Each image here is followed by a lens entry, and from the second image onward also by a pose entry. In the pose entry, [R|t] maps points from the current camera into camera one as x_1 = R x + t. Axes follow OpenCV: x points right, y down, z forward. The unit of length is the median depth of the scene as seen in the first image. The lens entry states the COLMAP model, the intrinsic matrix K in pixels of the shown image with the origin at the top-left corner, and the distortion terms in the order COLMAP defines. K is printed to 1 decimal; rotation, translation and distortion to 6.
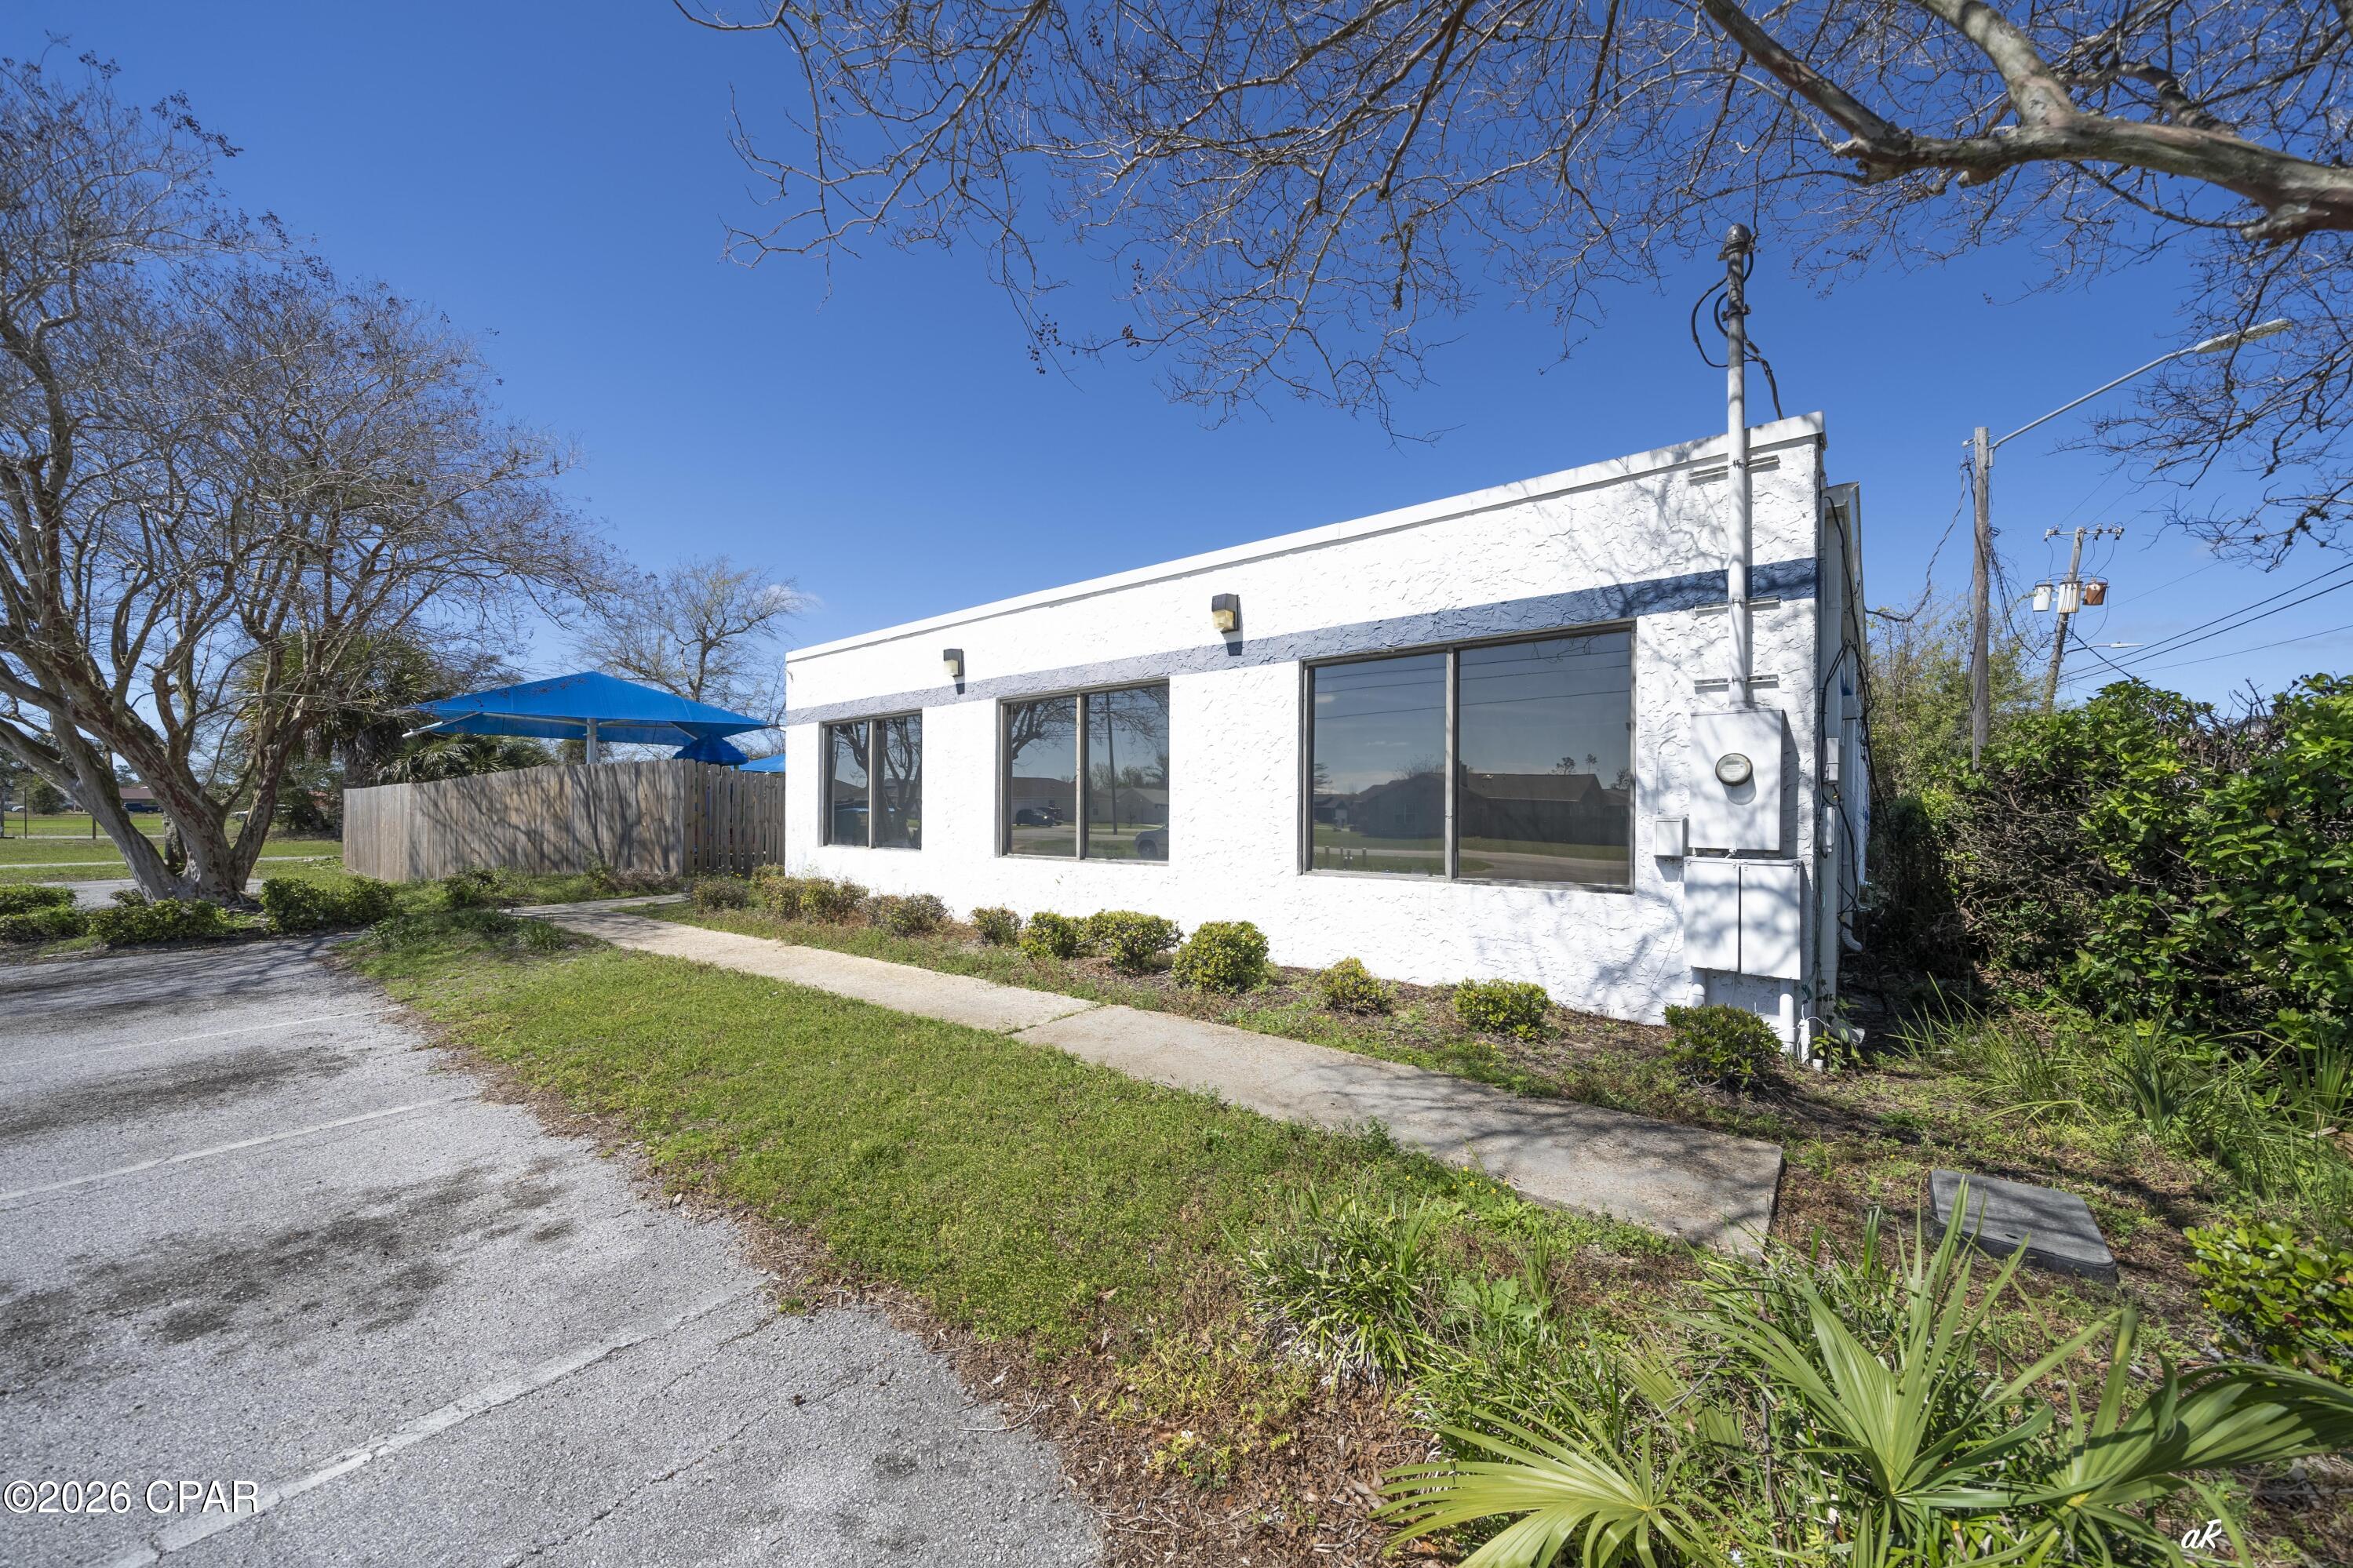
lens RADIAL K [[831.4, 0, 1202.8], [0, 831.4, 816.4], [0, 0, 1]] dist [-0.004352, -0.000079]
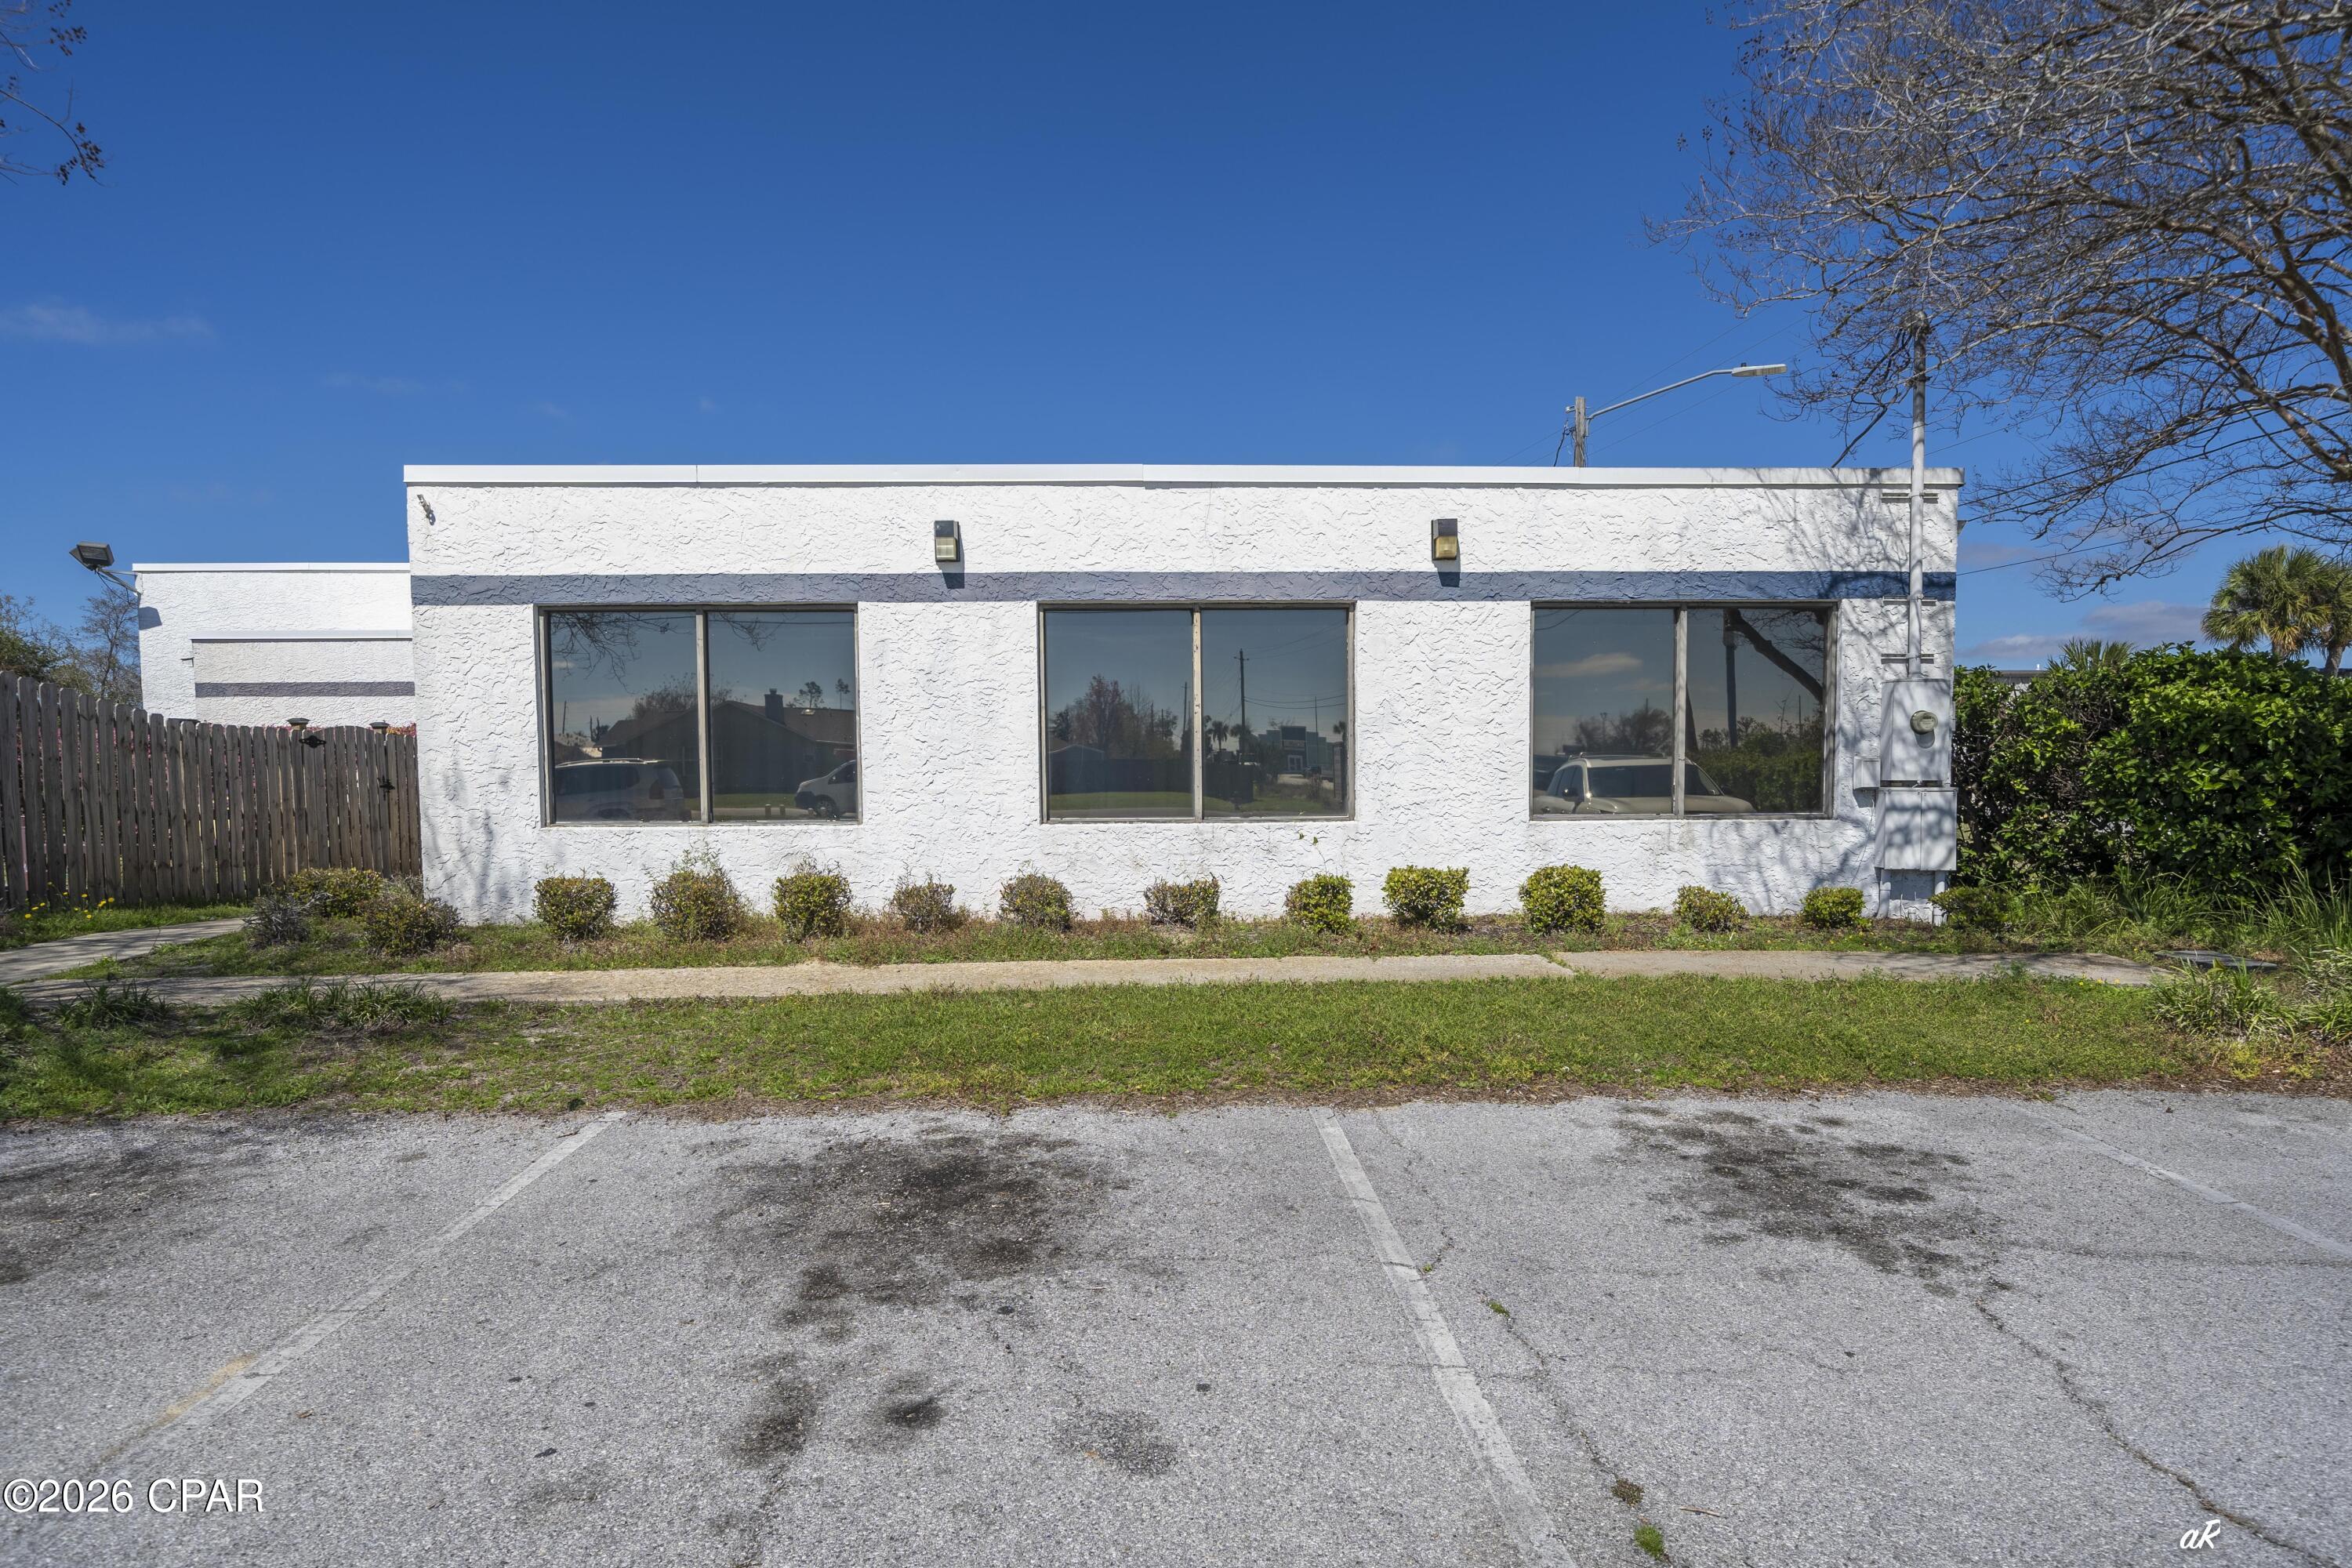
lens RADIAL K [[1283.5, 0, 1135.7], [0, 1283.5, 837.7], [0, 0, 1]] dist [0.002085, 0.000416]
pose [[0.780277, -0.042162, 0.624012, -1.607037], [0.011596, 0.998529, 0.052966, 0.005637], [-0.625327, -0.034092, 0.779618, 0.143618]]
